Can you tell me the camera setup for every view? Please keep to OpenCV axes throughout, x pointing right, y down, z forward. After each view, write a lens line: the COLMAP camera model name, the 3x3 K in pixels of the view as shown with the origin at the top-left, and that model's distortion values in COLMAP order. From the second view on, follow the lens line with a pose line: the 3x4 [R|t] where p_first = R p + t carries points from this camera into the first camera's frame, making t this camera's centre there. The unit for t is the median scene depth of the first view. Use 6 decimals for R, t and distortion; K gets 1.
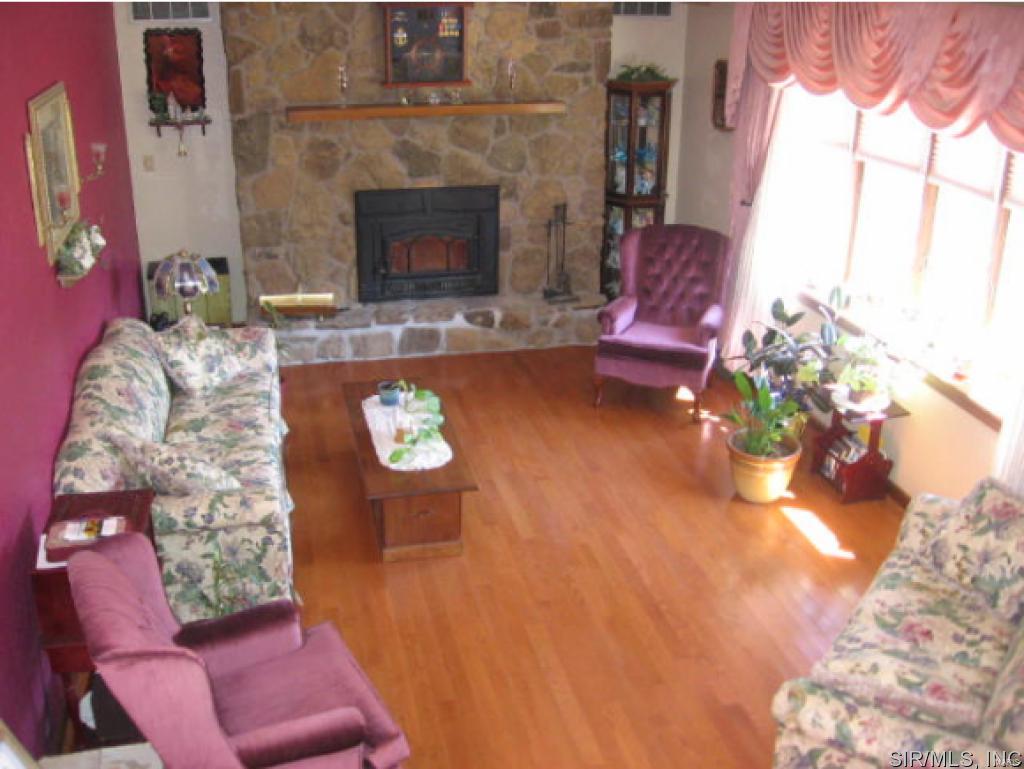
lens RADIAL K [[1110.4, 0, 512.0], [0, 1110.4, 384.5], [0, 0, 1]] dist [-0.121523, 0.005062]
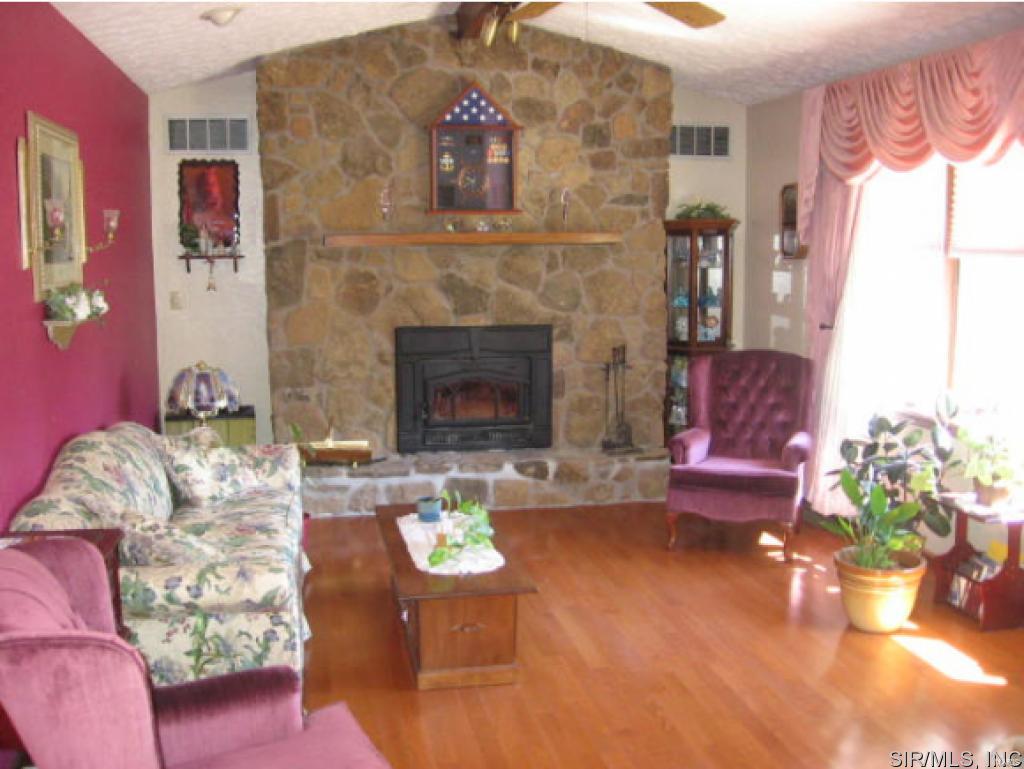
lens RADIAL K [[1094.8, 0, 512.0], [0, 1094.8, 384.5], [0, 0, 1]] dist [-0.133303, 0.029904]
pose [[0.999339, -0.009355, -0.035131, -0.014465], [-0.000052, 0.965957, -0.258703, 0.110984], [0.036355, 0.258534, 0.965318, 0.143848]]
